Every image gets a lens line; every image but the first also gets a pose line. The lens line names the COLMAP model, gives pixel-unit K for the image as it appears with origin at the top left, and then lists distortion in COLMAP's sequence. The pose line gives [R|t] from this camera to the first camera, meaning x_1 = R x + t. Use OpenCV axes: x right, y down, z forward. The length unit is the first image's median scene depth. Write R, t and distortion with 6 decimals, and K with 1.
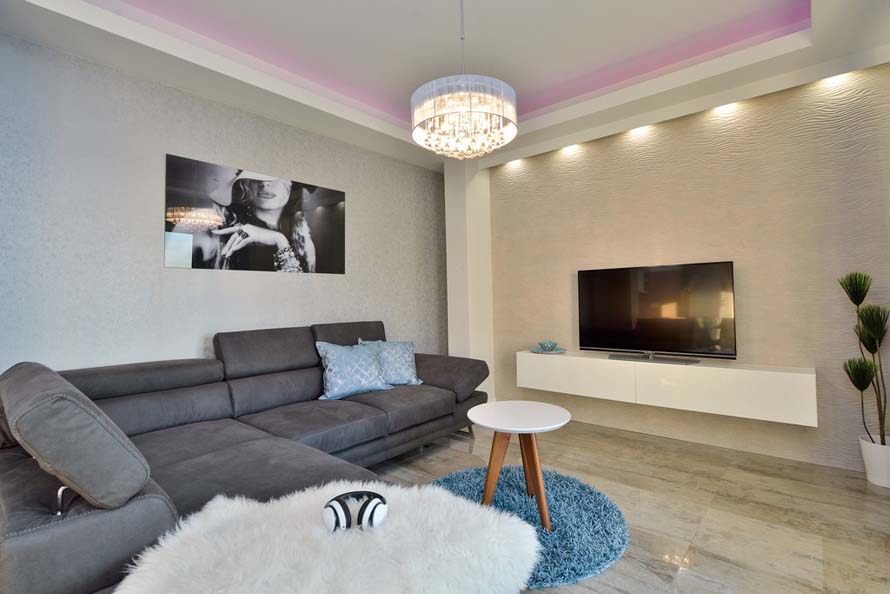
lens RADIAL K [[422.6, 0, 457.5], [0, 422.6, 289.4], [0, 0, 1]] dist [-0.010206, 0.000282]
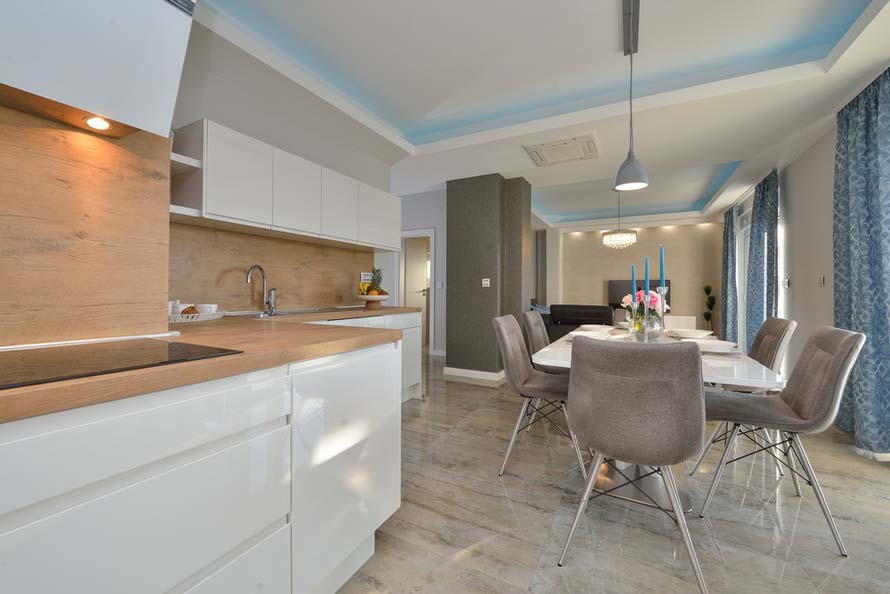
lens RADIAL K [[351.8, 0, 447.7], [0, 351.8, 292.8], [0, 0, 1]] dist [-0.006766, -0.000291]
pose [[0.976109, 0.022703, 0.216094, -1.302473], [-0.028741, 0.999278, 0.024840, 0.006585], [-0.215374, -0.030457, 0.976057, -0.993836]]
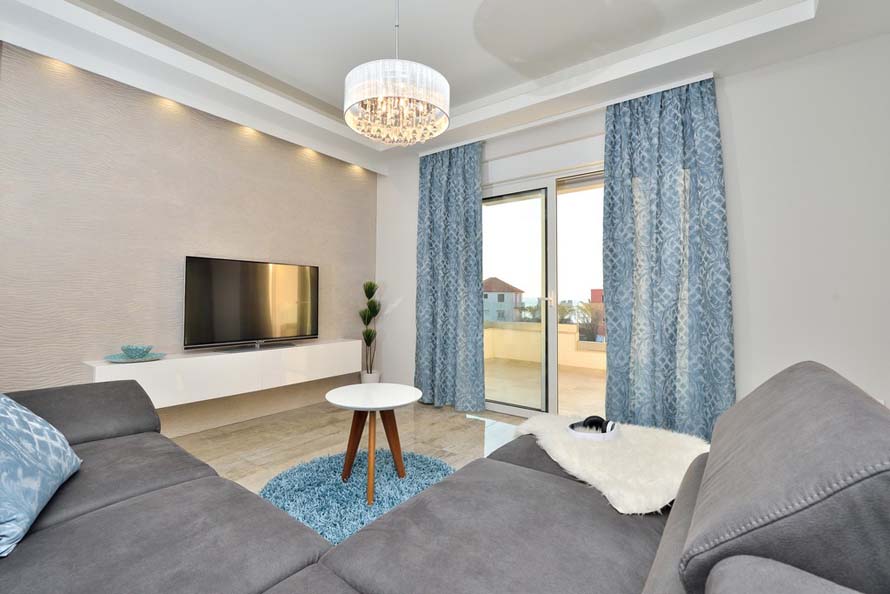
lens RADIAL K [[394.0, 0, 435.9], [0, 394.0, 286.6], [0, 0, 1]] dist [-0.001095, -0.000619]
pose [[-0.046856, 0.049687, 0.997665, -0.612705], [-0.032544, 0.998156, -0.051240, 0.047443], [-0.998371, -0.034869, -0.045152, 0.627092]]
